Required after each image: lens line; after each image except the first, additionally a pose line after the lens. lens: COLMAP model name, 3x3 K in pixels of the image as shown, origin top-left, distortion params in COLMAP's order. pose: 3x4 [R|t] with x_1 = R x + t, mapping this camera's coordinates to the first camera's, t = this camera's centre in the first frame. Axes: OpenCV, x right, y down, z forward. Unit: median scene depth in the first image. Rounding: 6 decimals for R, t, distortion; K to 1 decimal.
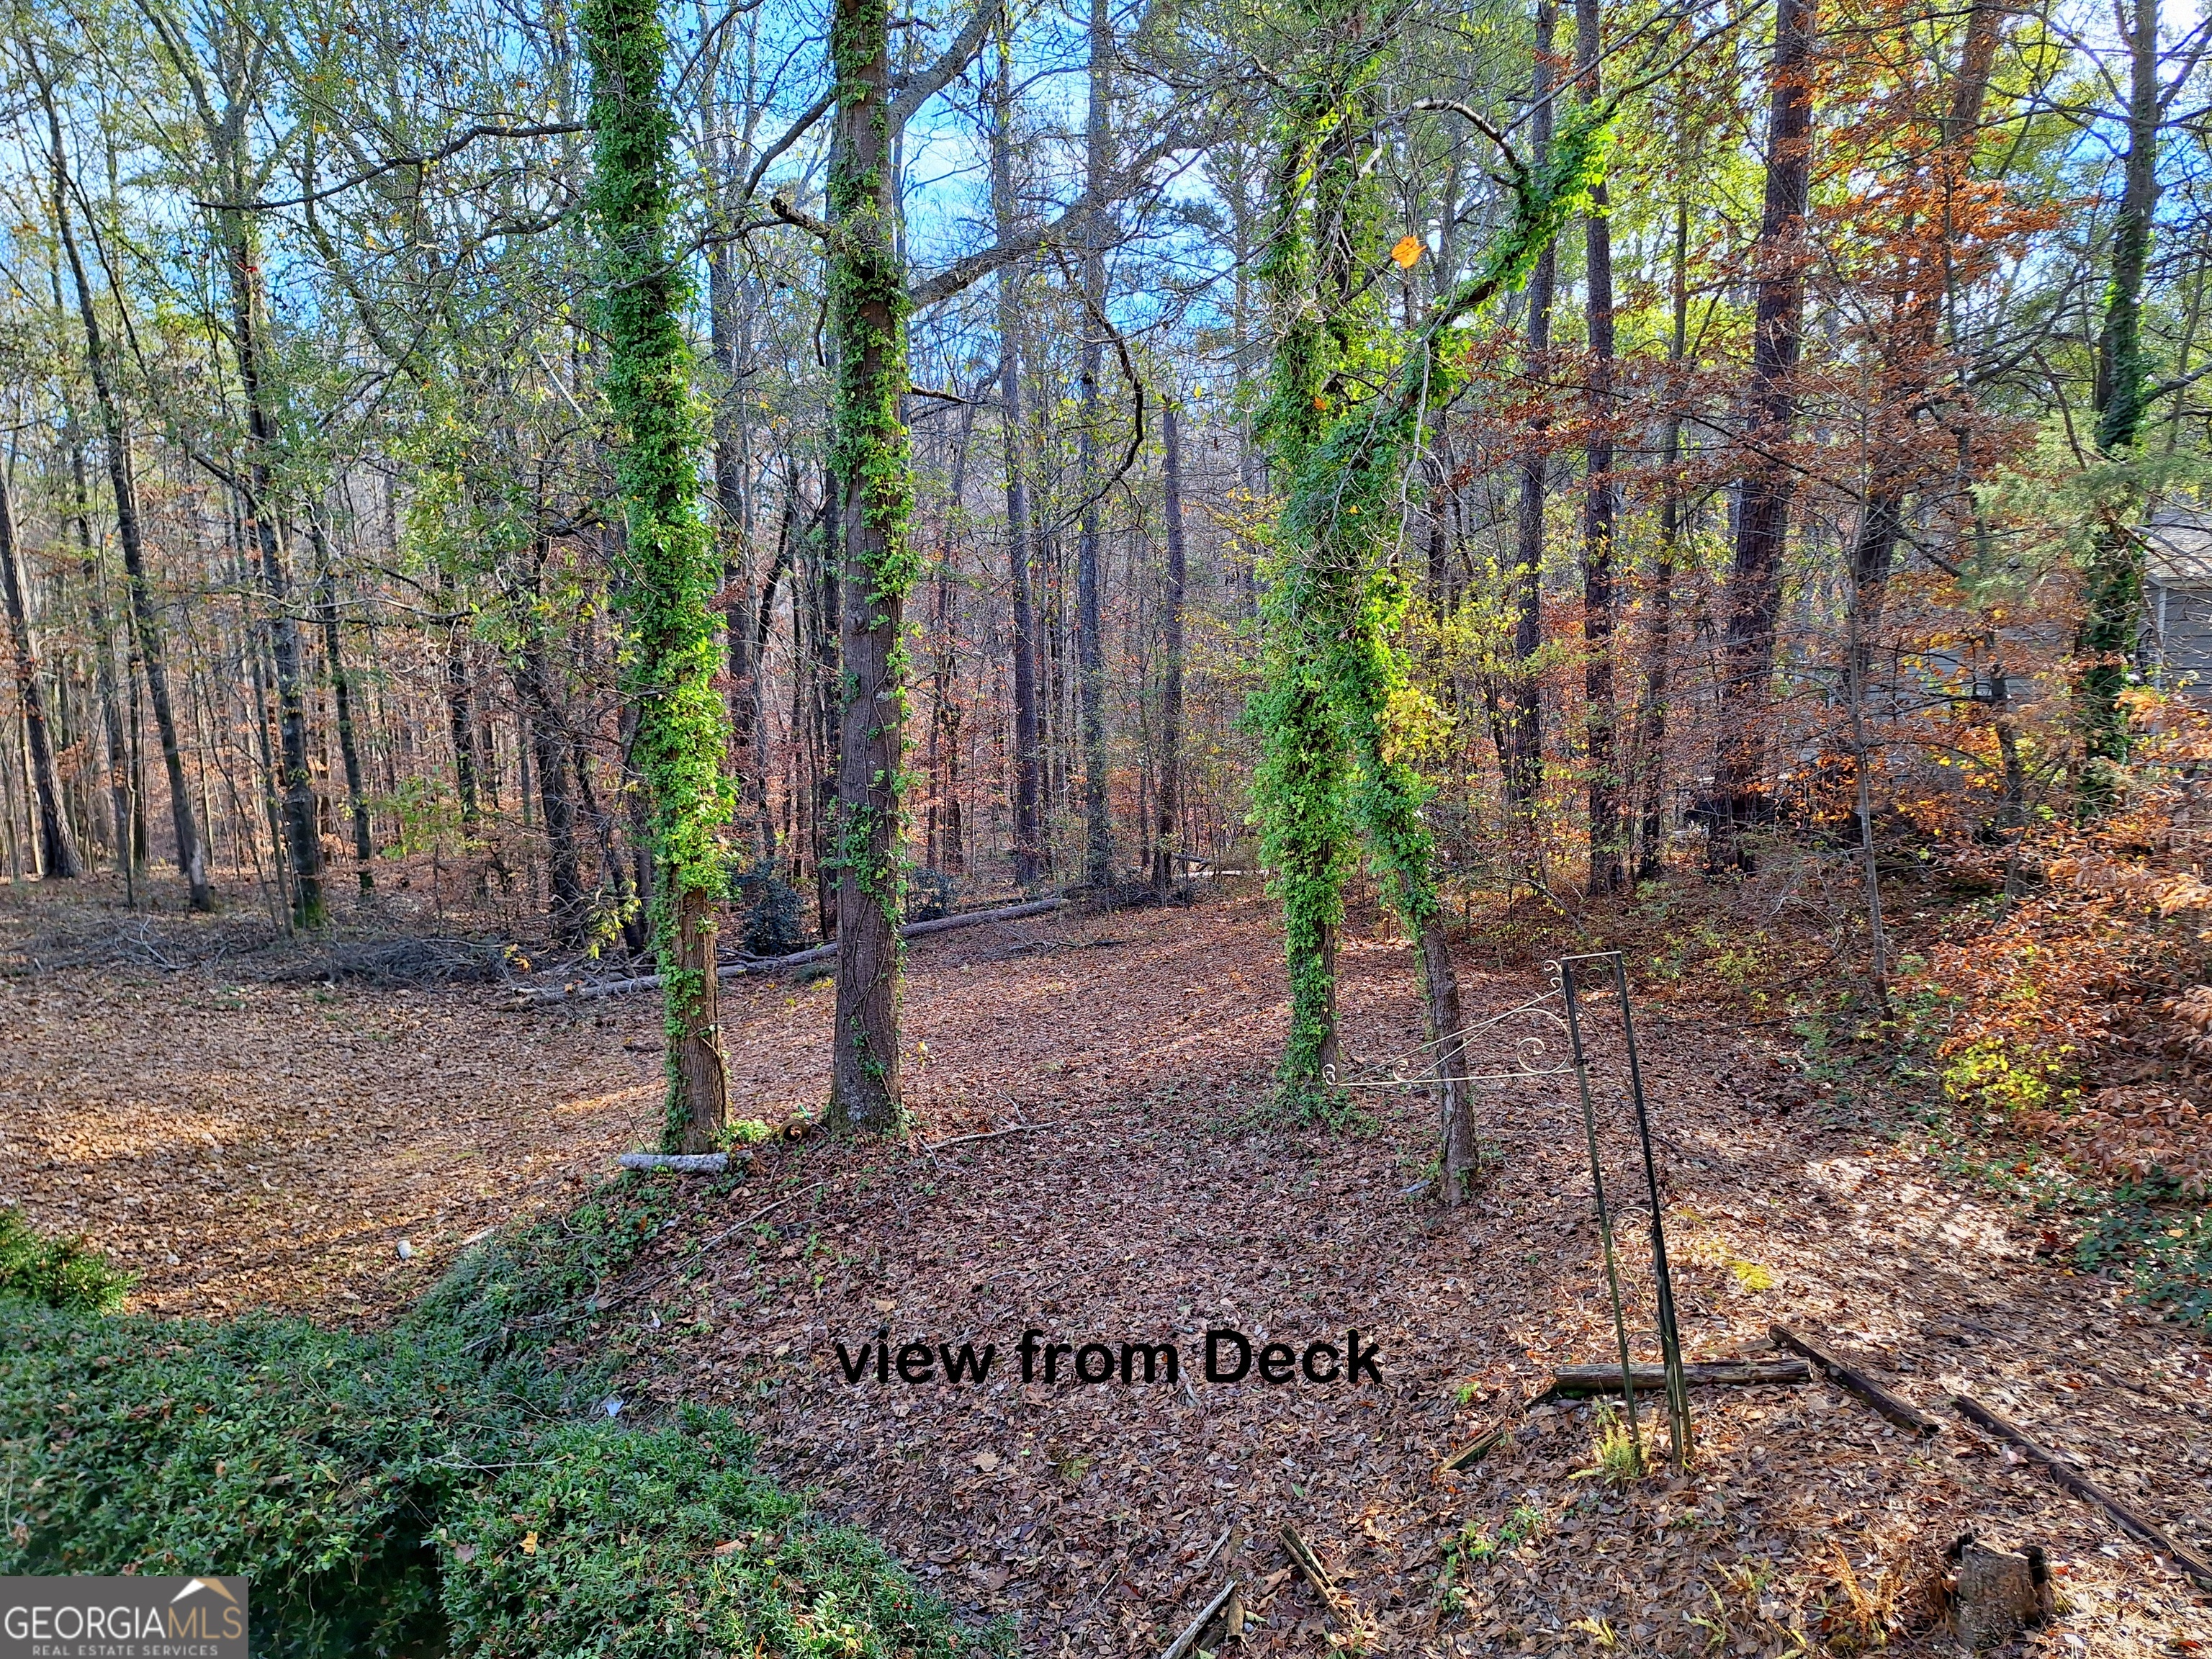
lens RADIAL K [[1541.3, 0, 1143.0], [0, 1541.3, 834.4], [0, 0, 1]] dist [0.093326, -0.114987]
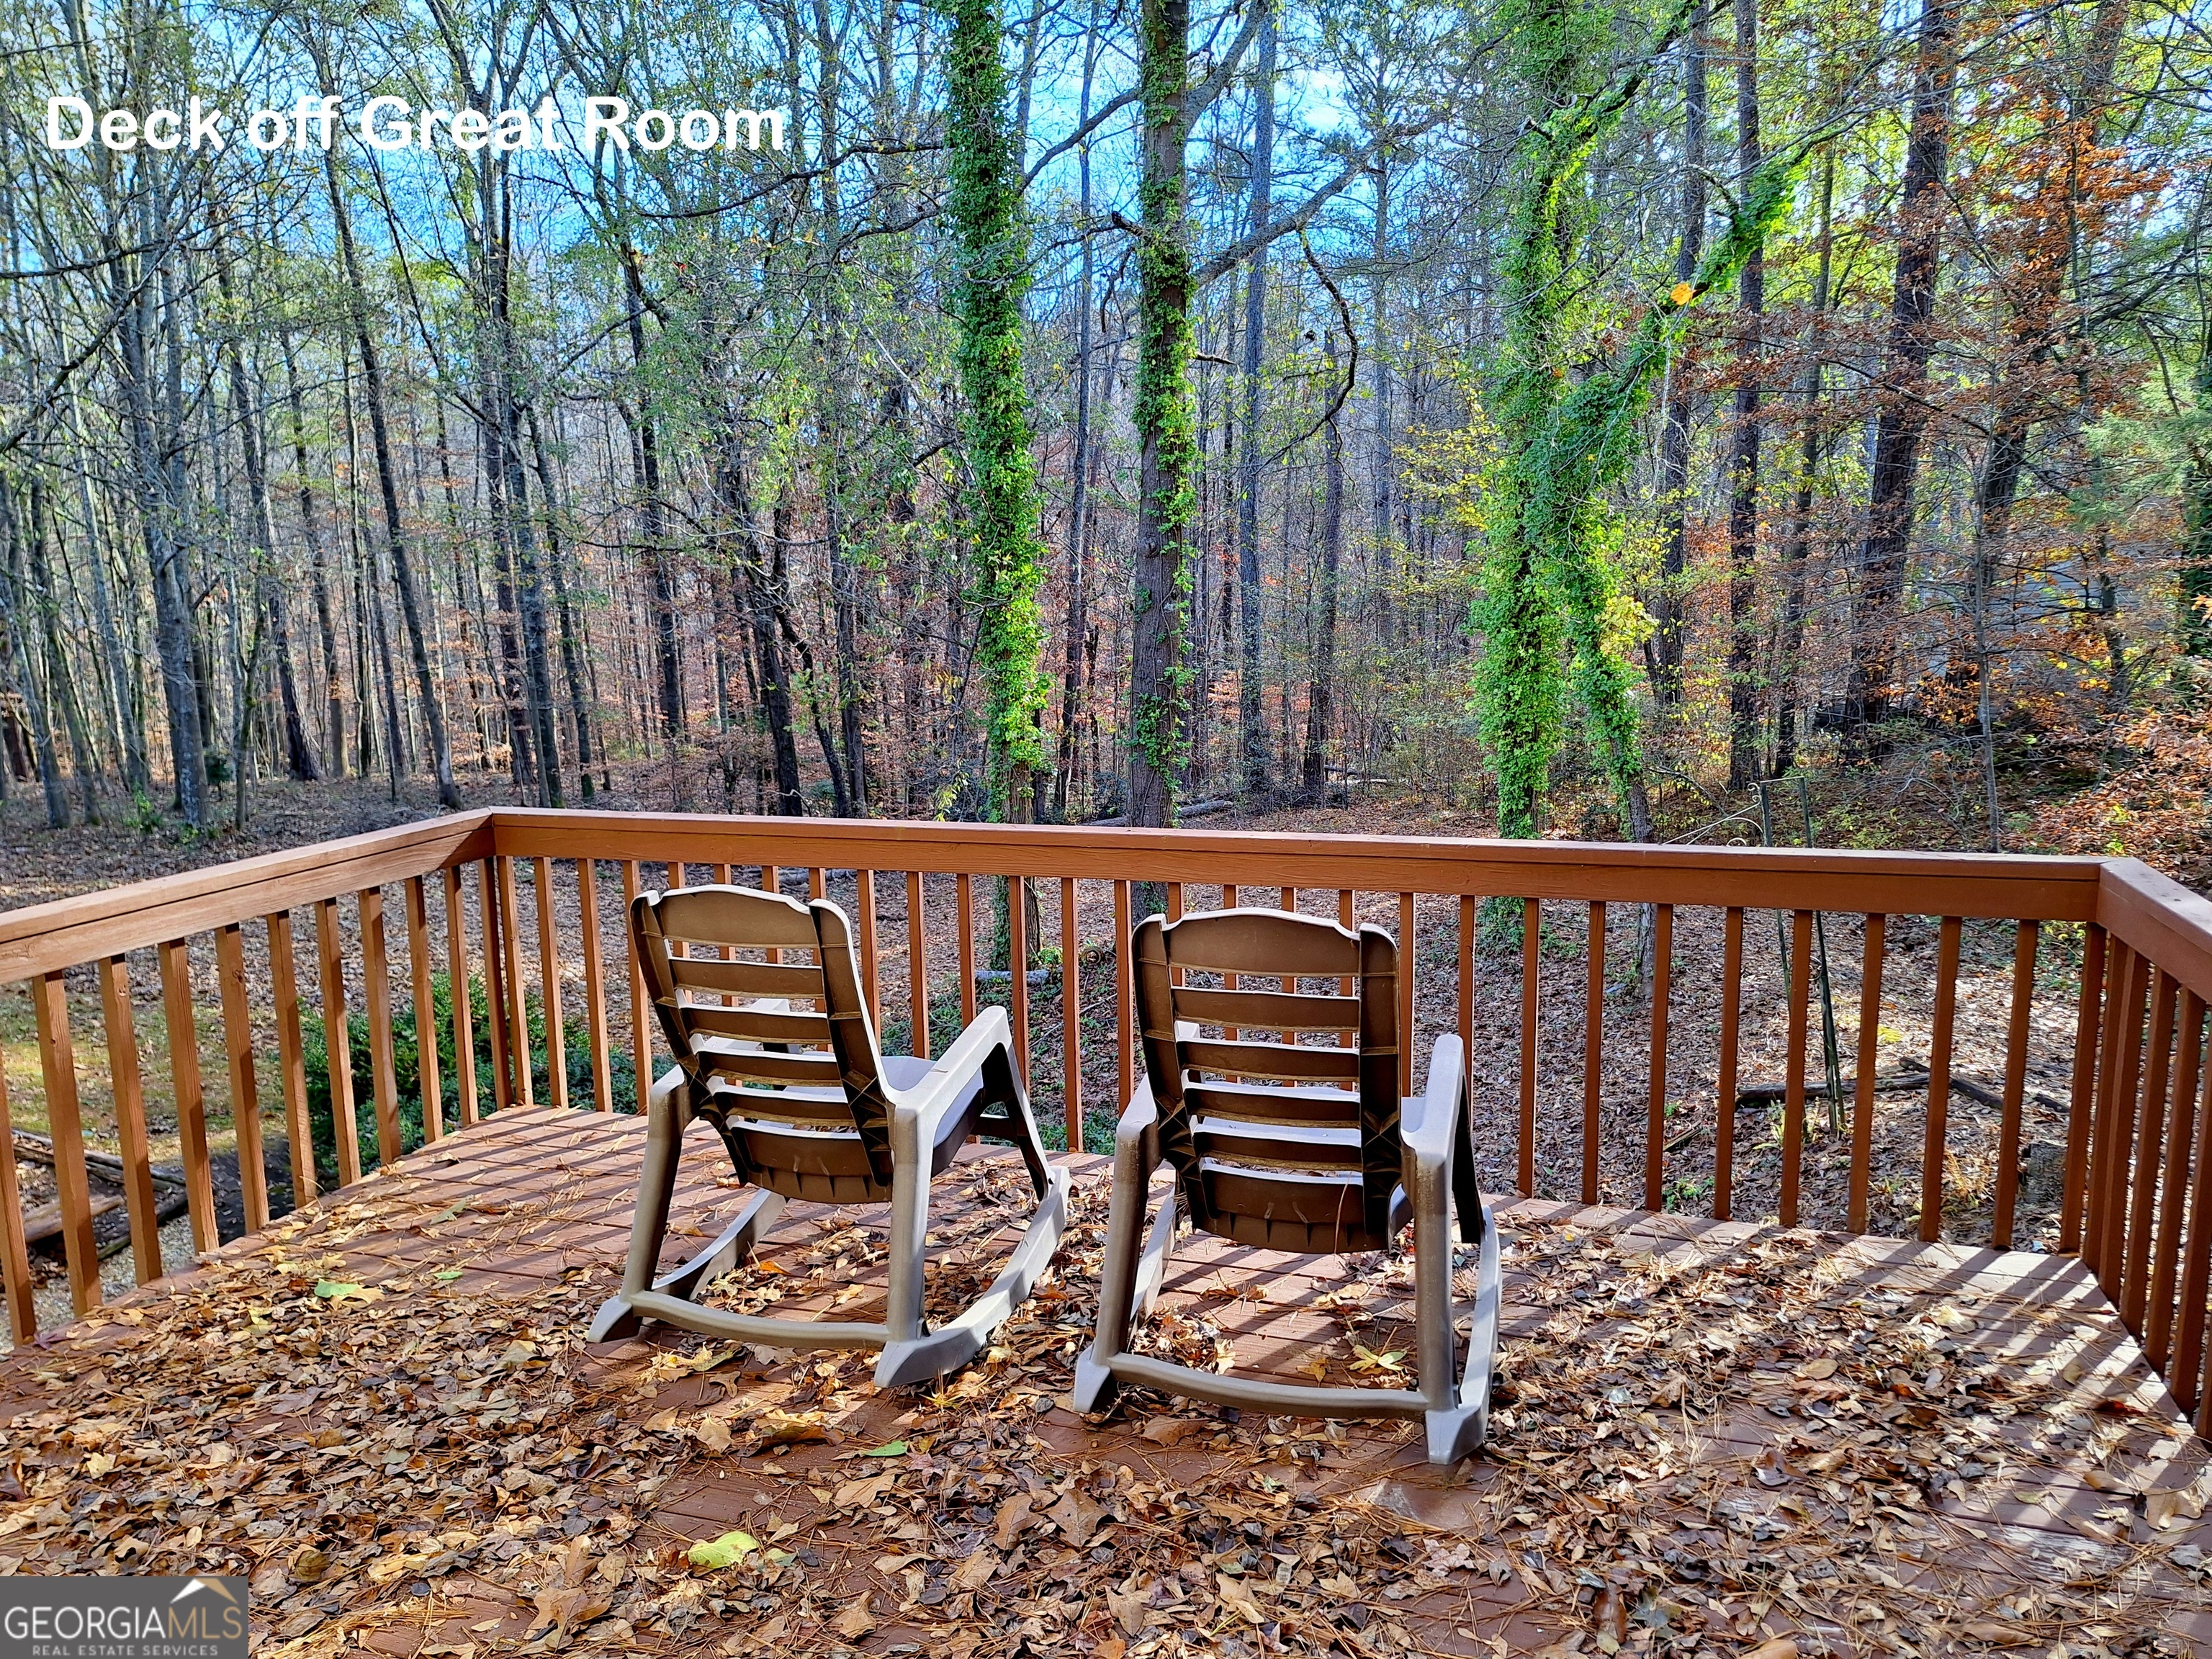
lens RADIAL K [[1574.0, 0, 1124.1], [0, 1574.0, 833.8], [0, 0, 1]] dist [0.071185, -0.107093]
pose [[0.997953, 0.008220, -0.063417, -0.124942], [-0.005439, 0.999021, 0.043912, 0.038145], [0.063716, -0.043477, 0.997021, -0.276918]]
